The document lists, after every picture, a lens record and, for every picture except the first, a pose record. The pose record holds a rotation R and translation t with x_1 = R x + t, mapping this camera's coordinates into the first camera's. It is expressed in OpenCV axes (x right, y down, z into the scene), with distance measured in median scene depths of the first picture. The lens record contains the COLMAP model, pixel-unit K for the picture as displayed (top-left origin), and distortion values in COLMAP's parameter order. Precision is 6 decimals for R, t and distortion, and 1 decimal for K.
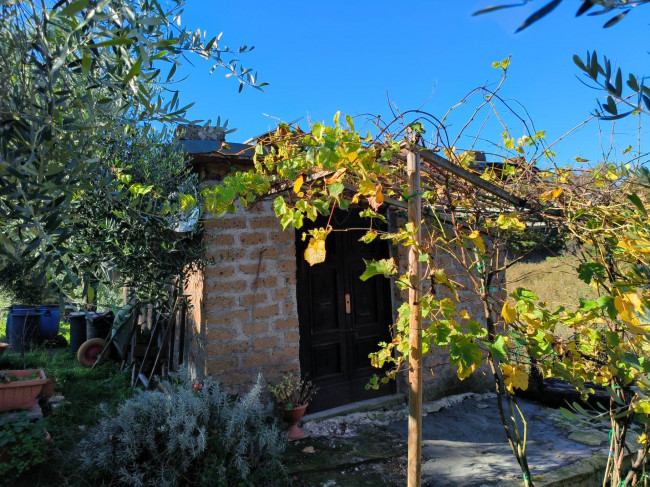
lens RADIAL K [[428.0, 0, 325.0], [0, 428.0, 243.5], [0, 0, 1]] dist [0.086723, -0.067119]
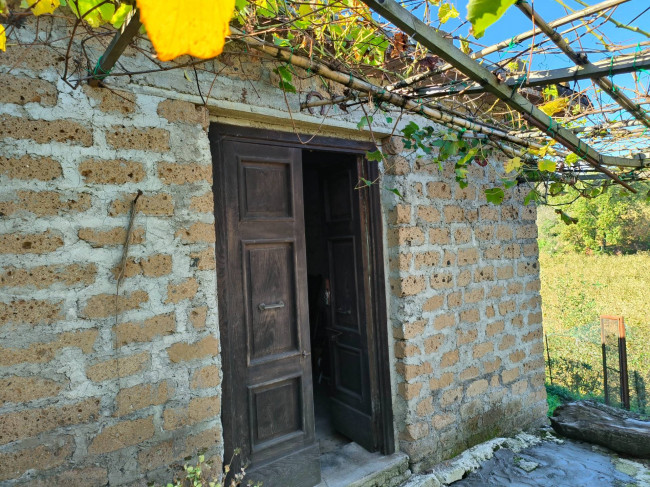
lens RADIAL K [[428.0, 0, 325.0], [0, 428.0, 243.5], [0, 0, 1]] dist [0.086723, -0.067119]
pose [[0.993352, -0.004405, 0.115032, 0.002845], [0.003088, 0.999928, 0.011620, 0.060440], [-0.115075, -0.011188, 0.993294, 0.506620]]
